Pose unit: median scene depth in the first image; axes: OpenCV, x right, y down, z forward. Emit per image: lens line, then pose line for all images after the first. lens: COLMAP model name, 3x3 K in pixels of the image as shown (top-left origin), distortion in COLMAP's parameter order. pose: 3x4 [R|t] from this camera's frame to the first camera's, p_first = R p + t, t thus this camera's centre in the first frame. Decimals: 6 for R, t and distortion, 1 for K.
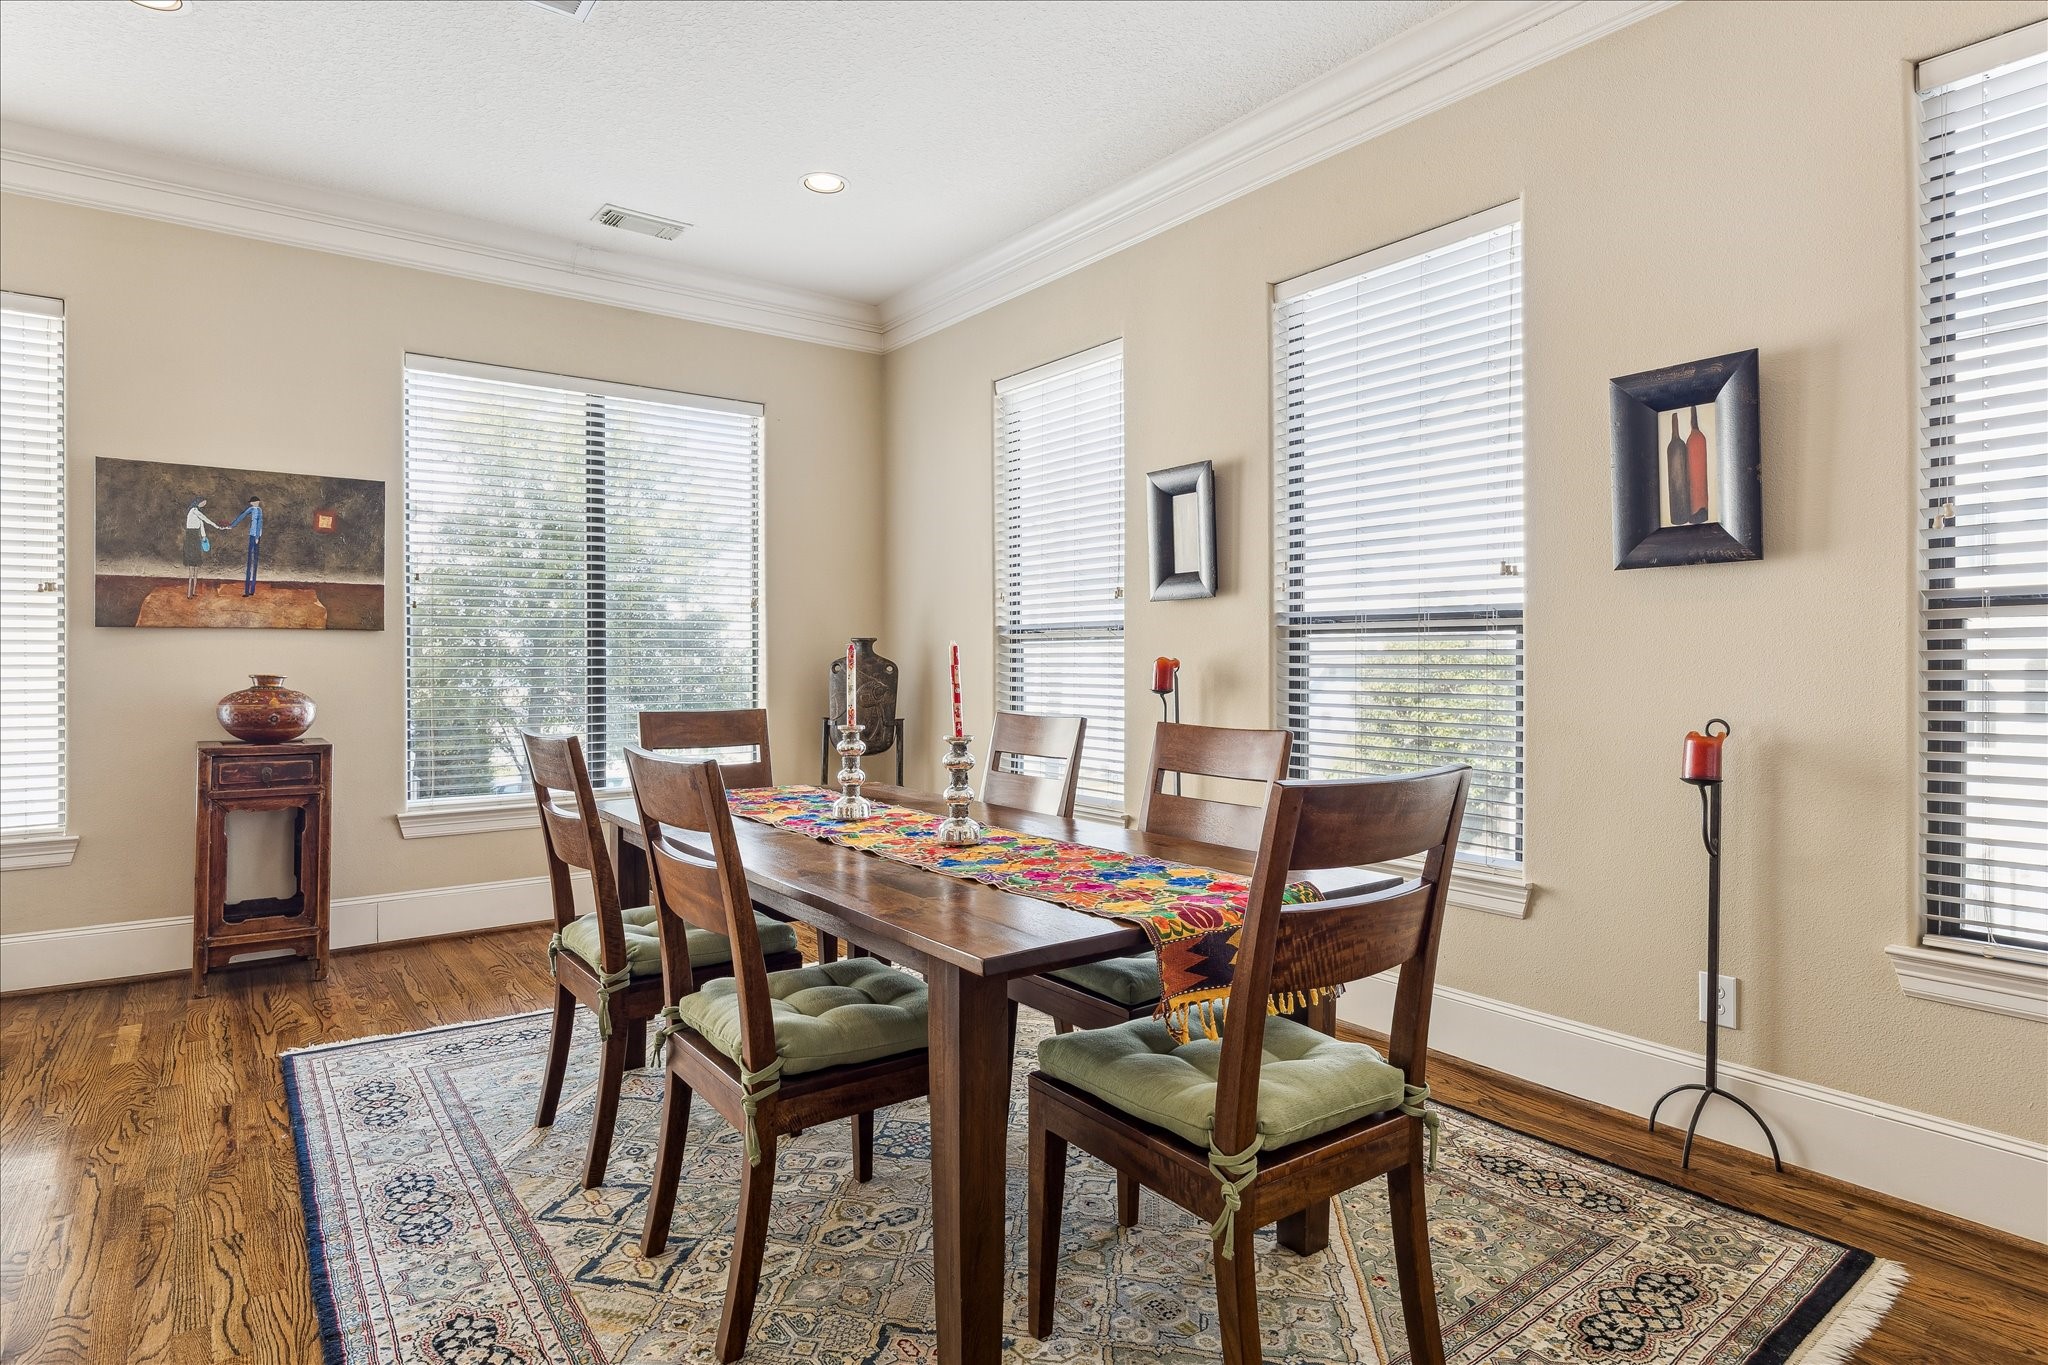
lens RADIAL K [[1087.3, 0, 1025.5], [0, 1087.3, 671.2], [0, 0, 1]] dist [0.003209, 0.001145]
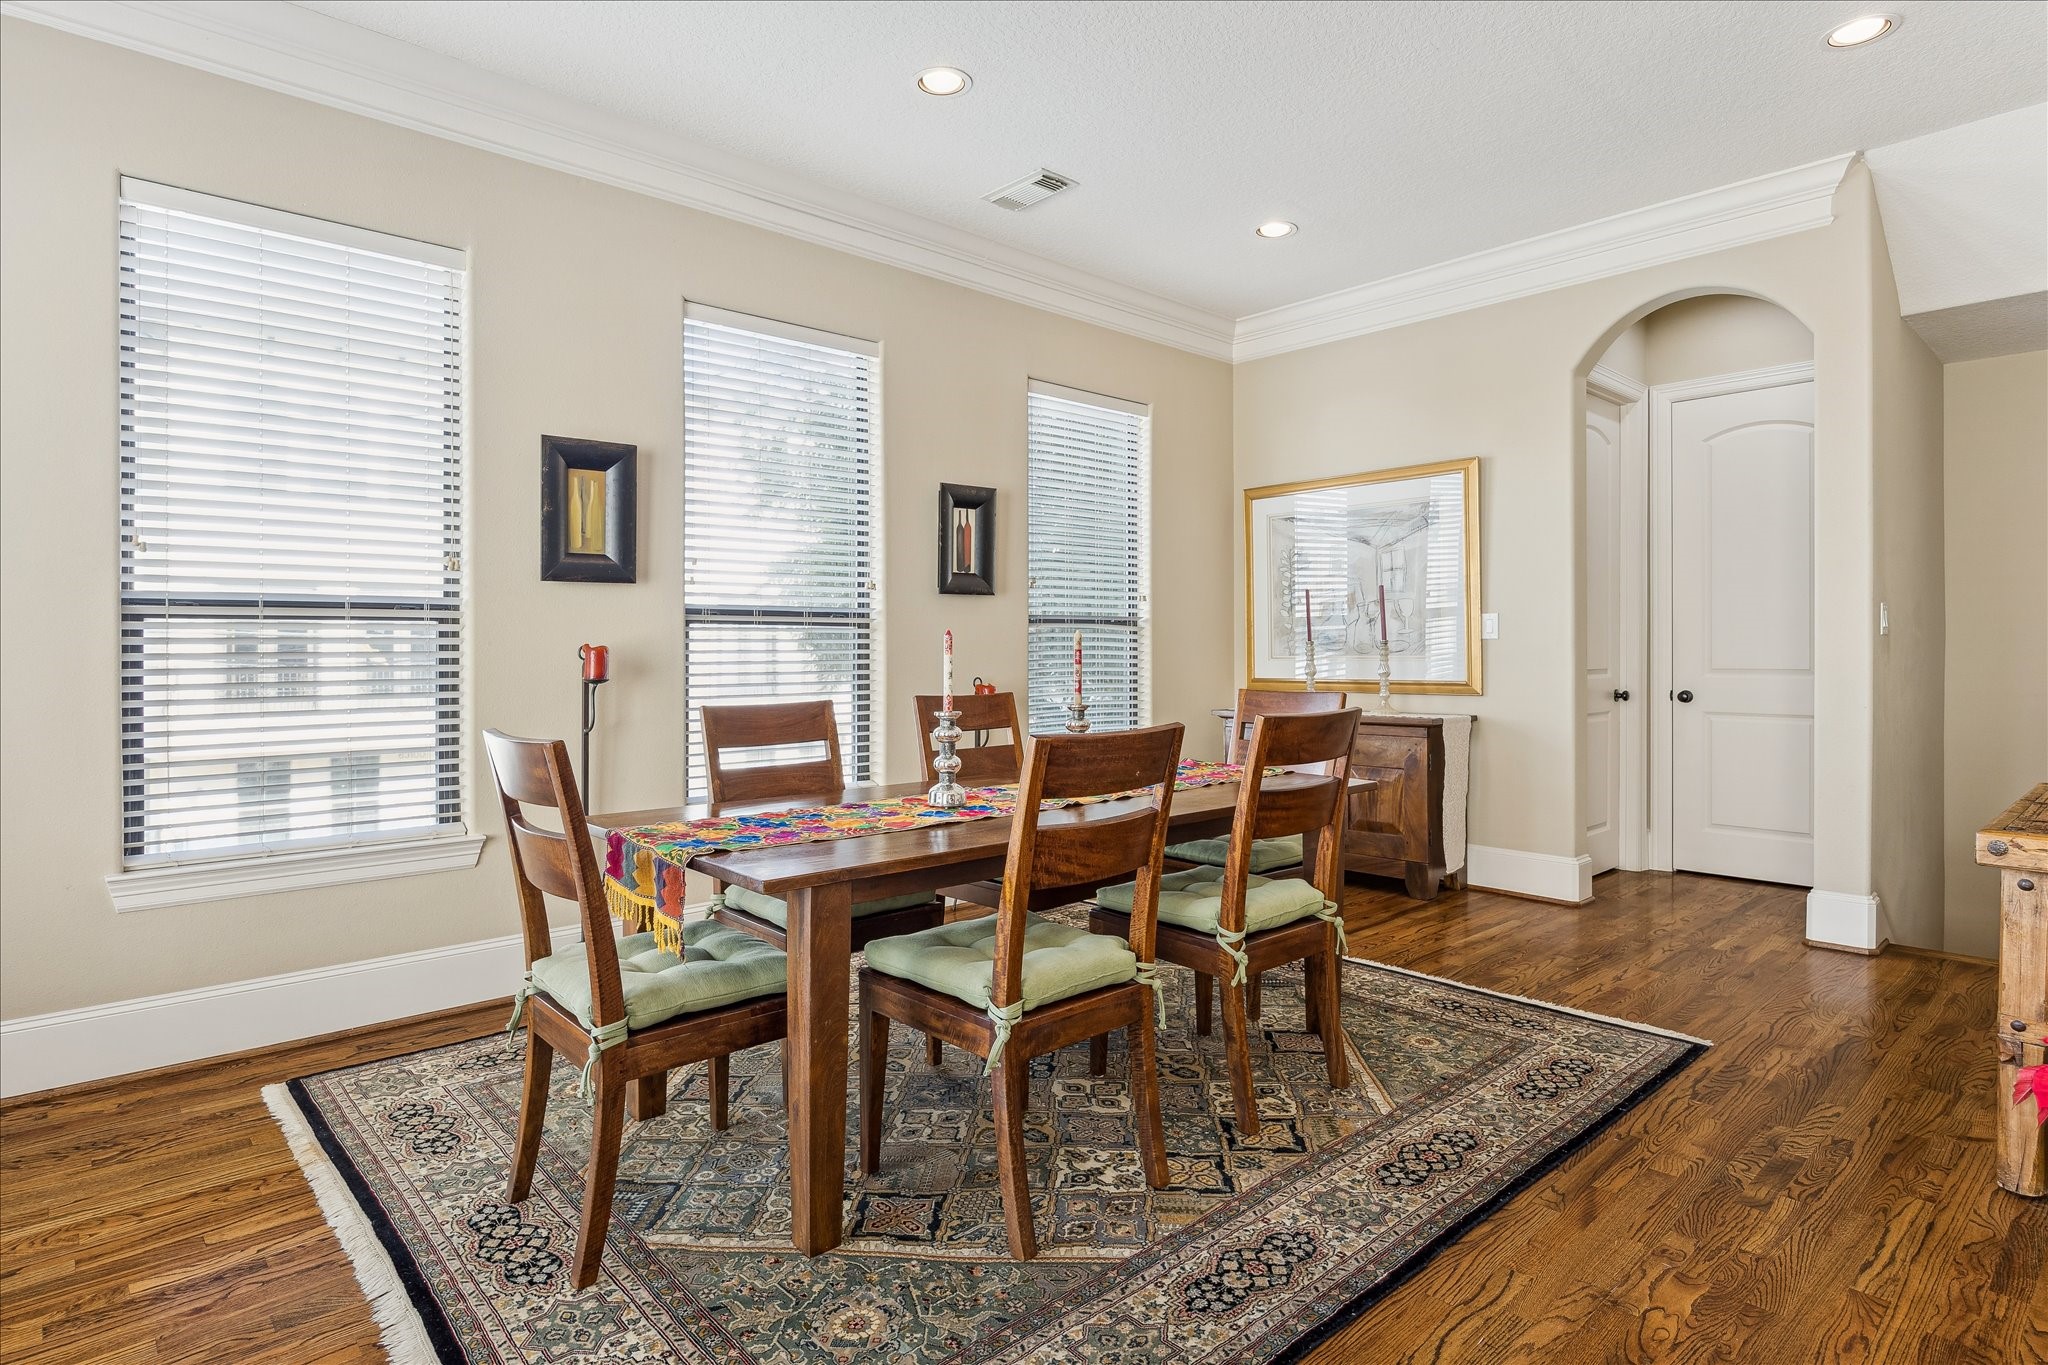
lens RADIAL K [[1087.3, 0, 1025.5], [0, 1087.3, 672.6], [0, 0, 1]] dist [0.003209, 0.001145]
pose [[-0.109782, -0.003372, 0.993950, -1.197055], [0.011454, 0.999924, 0.004657, 0.022367], [-0.993890, 0.011895, -0.109735, 1.098662]]
